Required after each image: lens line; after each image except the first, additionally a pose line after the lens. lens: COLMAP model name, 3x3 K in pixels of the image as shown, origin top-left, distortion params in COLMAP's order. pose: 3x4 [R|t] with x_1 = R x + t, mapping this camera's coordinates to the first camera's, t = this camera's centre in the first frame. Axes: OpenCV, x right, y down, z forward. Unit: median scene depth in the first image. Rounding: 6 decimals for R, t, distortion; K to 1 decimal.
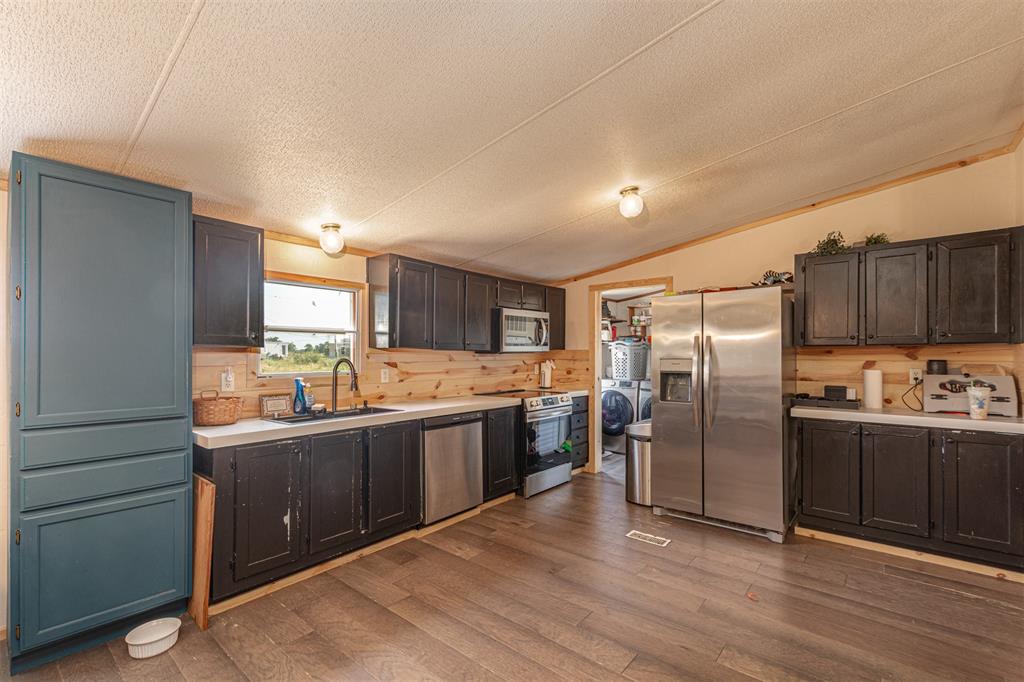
lens RADIAL K [[450.8, 0, 507.9], [0, 450.8, 352.7], [0, 0, 1]] dist [-0.001791, -0.000783]
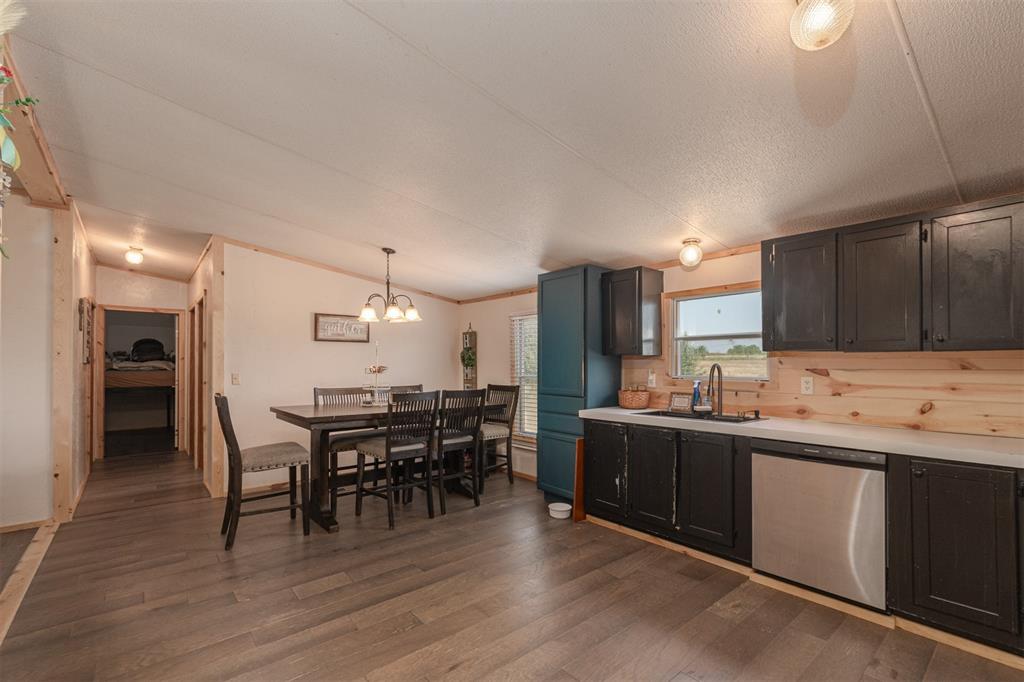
lens RADIAL K [[447.7, 0, 512.5], [0, 447.7, 358.8], [0, 0, 1]] dist [-0.000571, -0.000187]
pose [[-0.175522, -0.005873, -0.984458, 0.915925], [0.009269, 0.999928, -0.007618, 0.007086], [0.984432, -0.010462, -0.175455, 0.946686]]
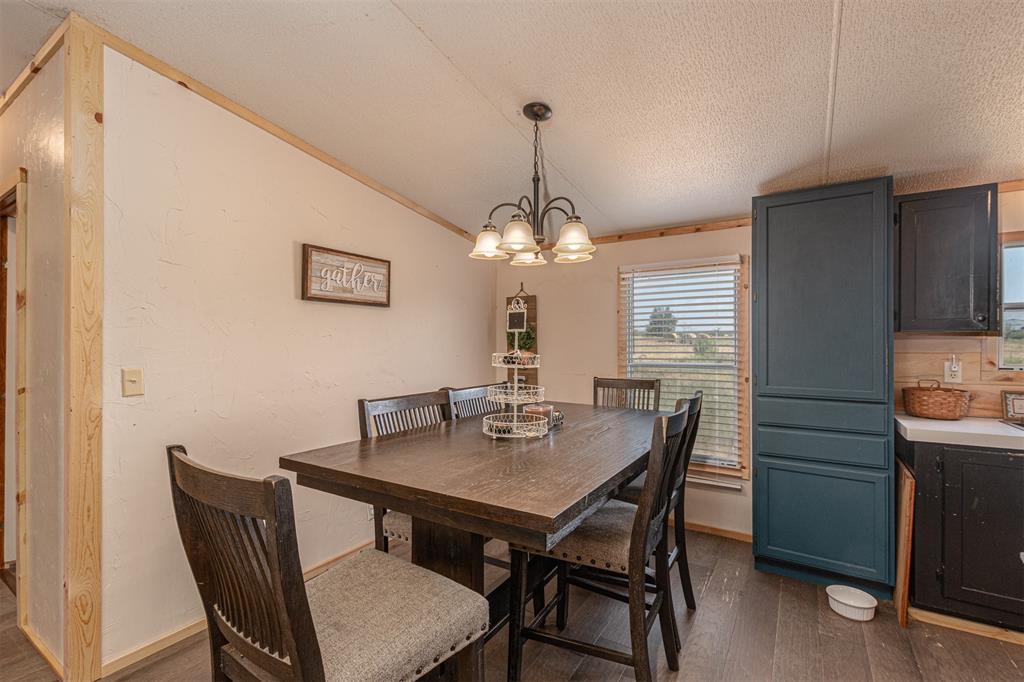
lens RADIAL K [[452.7, 0, 512.0], [0, 452.7, 341.0], [0, 0, 1]] dist [-0.001059, -0.000101]
pose [[0.132945, -0.001842, -0.991122, 0.153198], [0.006686, 0.999977, -0.000962, 0.000316], [0.991101, -0.006499, 0.132955, 0.042801]]
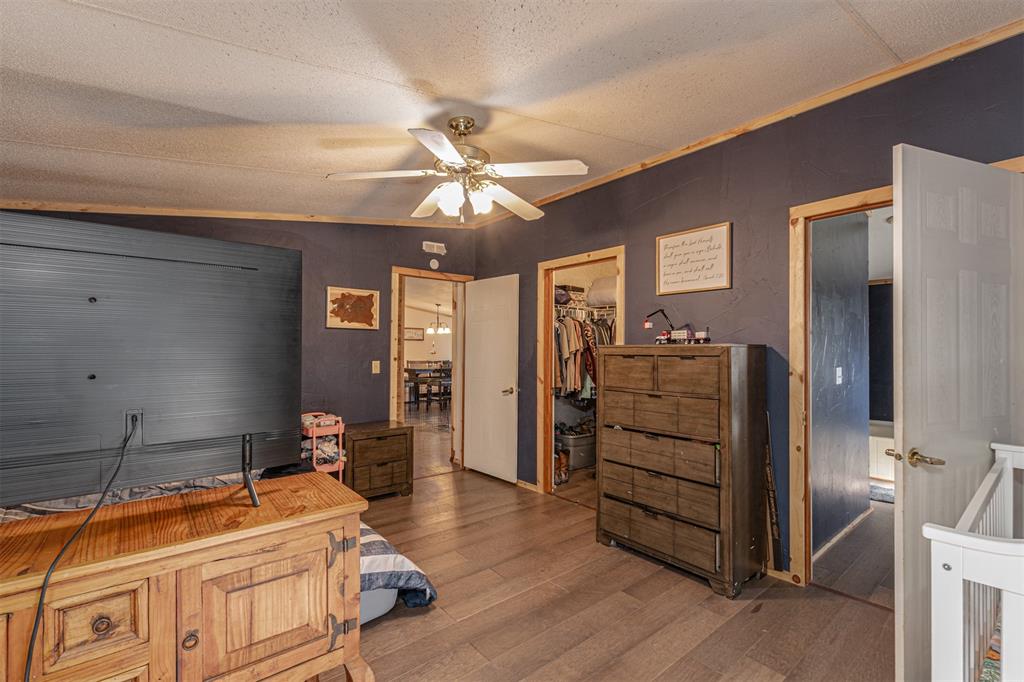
lens RADIAL K [[452.7, 0, 512.0], [0, 452.7, 341.0], [0, 0, 1]] dist [-0.001059, -0.000101]
pose [[-0.184379, -0.011777, -0.982785, 3.325216], [0.003695, 0.999913, -0.012676, -0.024813], [0.982848, -0.005969, -0.184319, 1.635473]]
